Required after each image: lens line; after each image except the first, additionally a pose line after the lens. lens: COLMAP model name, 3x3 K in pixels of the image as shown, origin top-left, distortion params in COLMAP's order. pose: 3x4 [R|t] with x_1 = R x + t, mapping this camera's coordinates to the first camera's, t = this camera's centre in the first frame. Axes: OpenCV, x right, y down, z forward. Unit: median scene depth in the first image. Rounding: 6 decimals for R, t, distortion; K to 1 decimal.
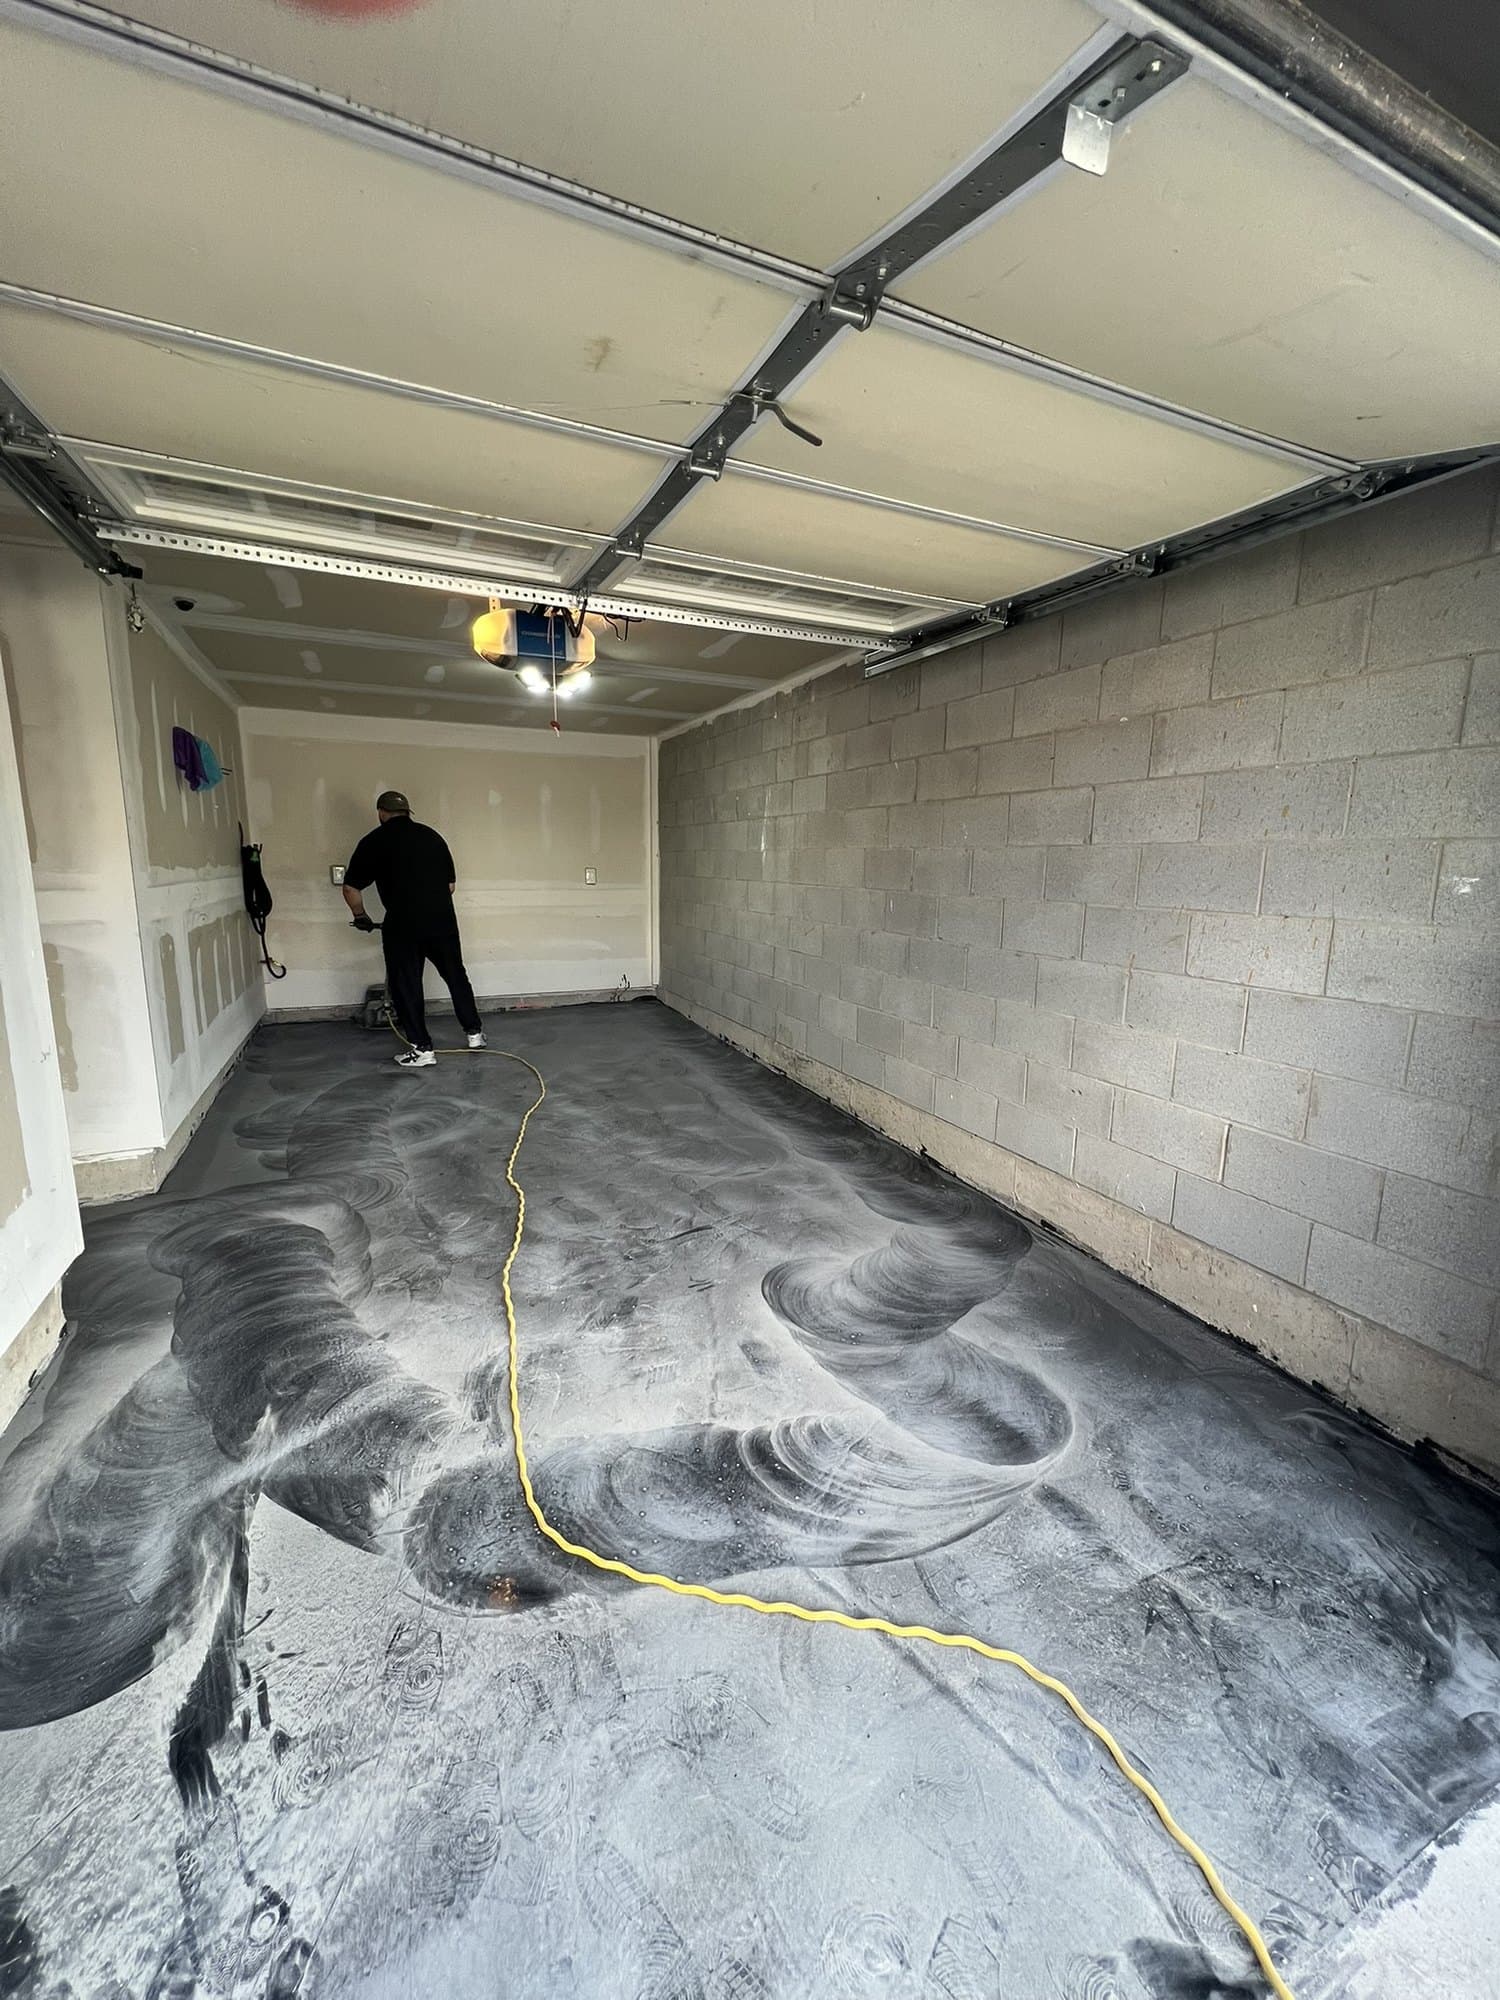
lens RADIAL K [[797.3, 0, 754.8], [0, 797.3, 1002.3], [0, 0, 1]] dist [-0.000591, -0.000531]
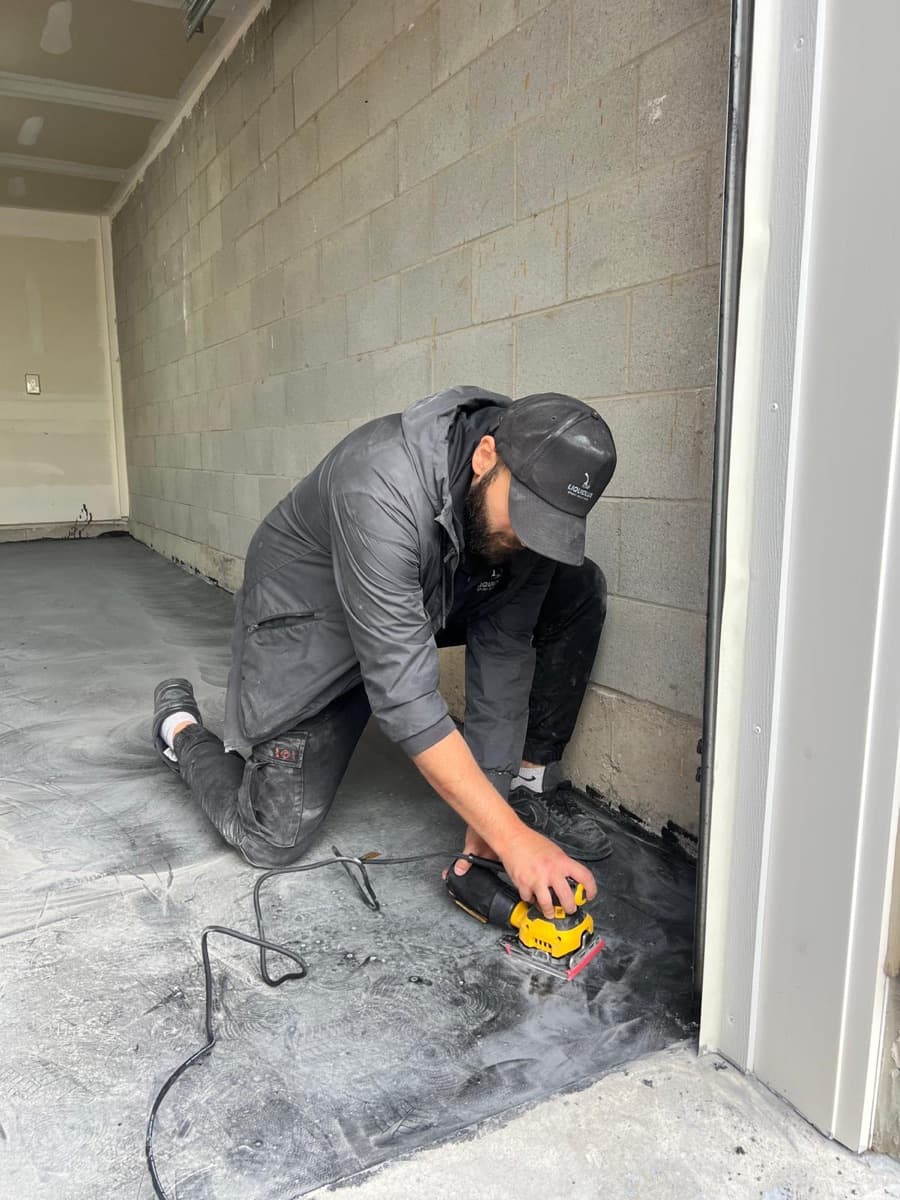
lens RADIAL K [[898.6, 0, 446.3], [0, 898.6, 610.2], [0, 0, 1]] dist [0.034926, -0.038440]
pose [[0.997573, -0.030073, 0.062794, 0.417775], [0.030079, 0.999547, 0.000859, 0.239464], [-0.062791, 0.001032, 0.998026, 0.073251]]
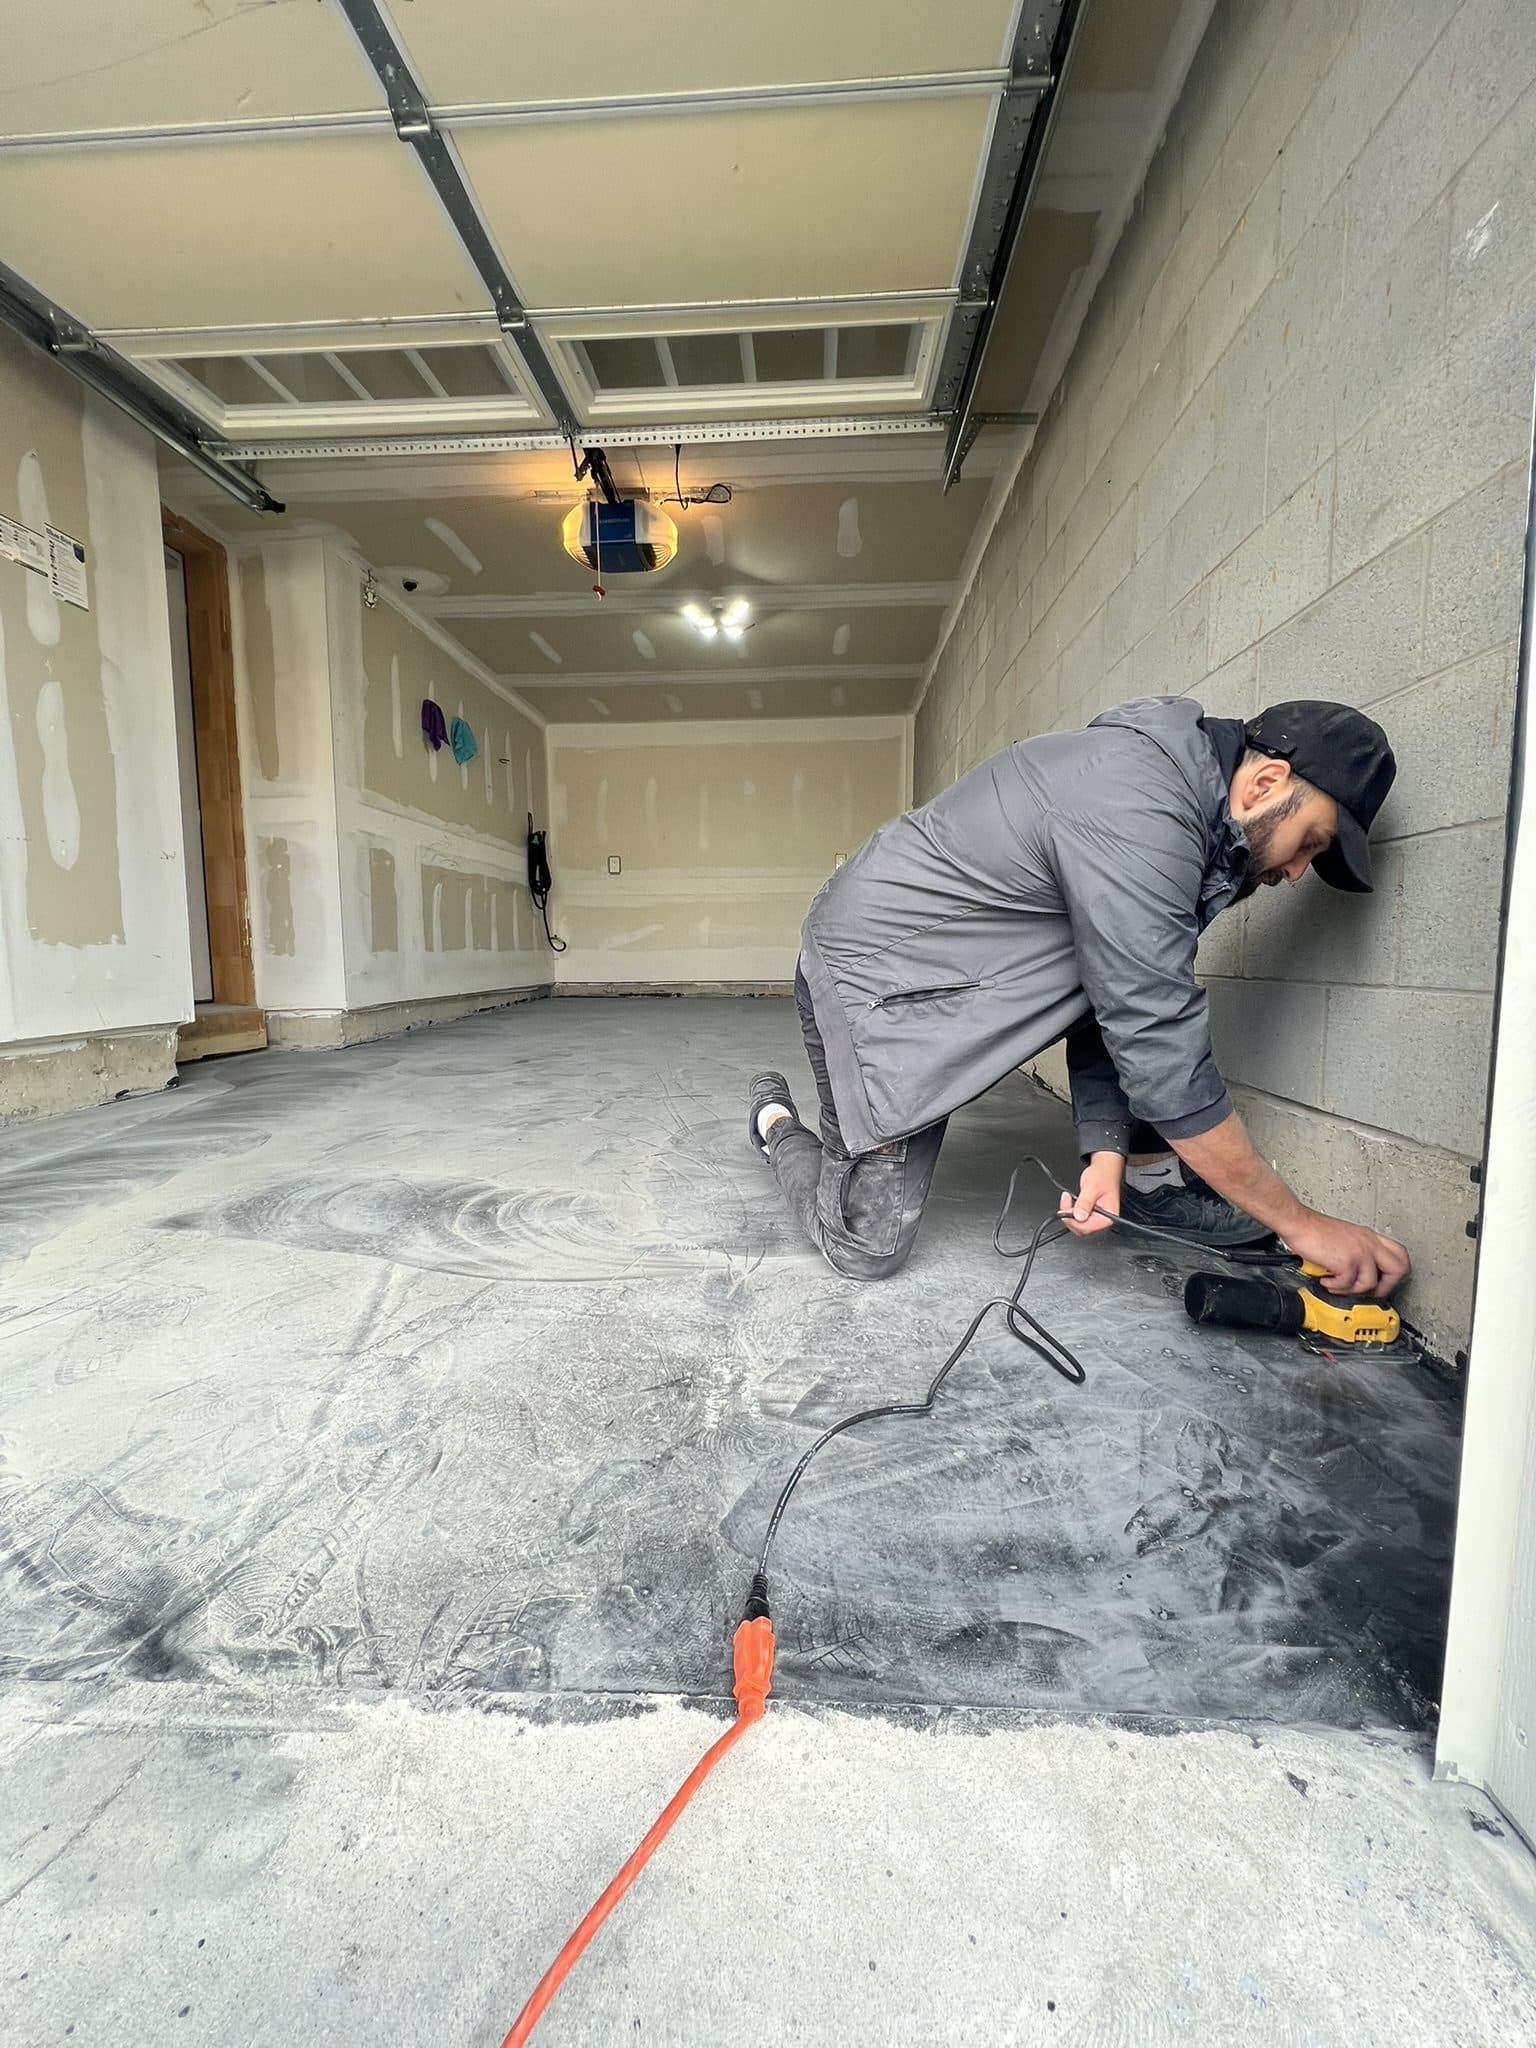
lens RADIAL K [[816.4, 0, 772.9], [0, 816.4, 1026.3], [0, 0, 1]] dist [-0.000591, -0.000531]
pose [[0.883967, 0.024840, -0.466889, 0.509502], [-0.063504, 0.995713, -0.067258, 0.303369], [0.463217, 0.089103, 0.881754, 0.244100]]
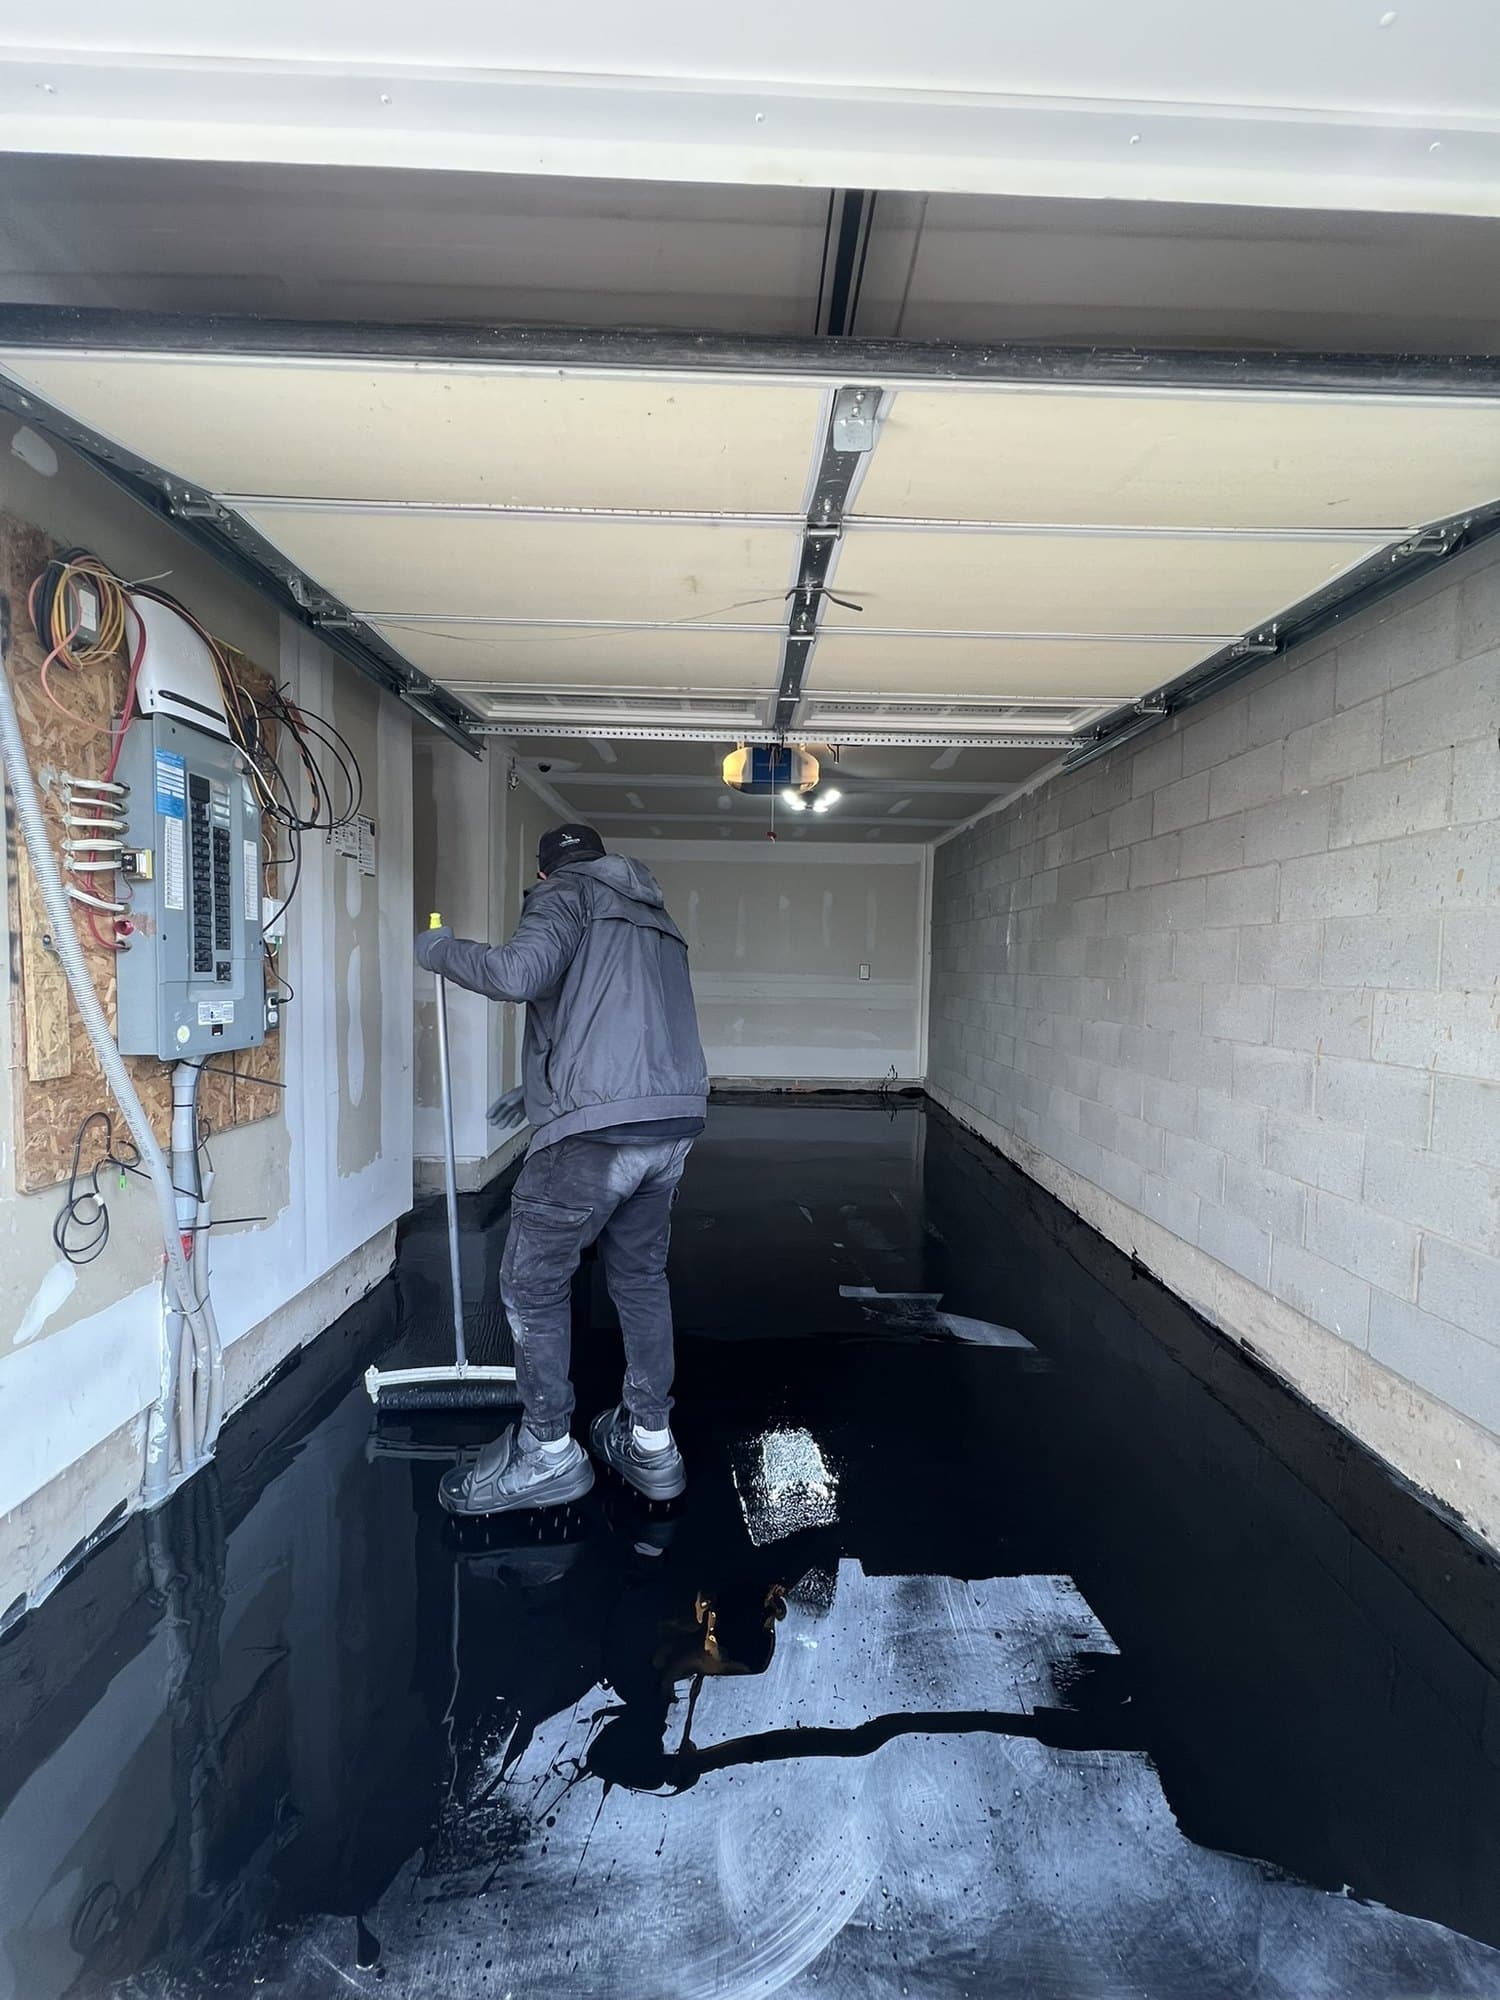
lens RADIAL K [[799.7, 0, 754.9], [0, 799.7, 1002.1], [0, 0, 1]] dist [-0.001248, -0.000219]
pose [[0.914770, 0.023847, -0.403271, 0.249795], [-0.077752, 0.989985, -0.117830, 0.056898], [0.396423, 0.139143, 0.907463, -0.091809]]
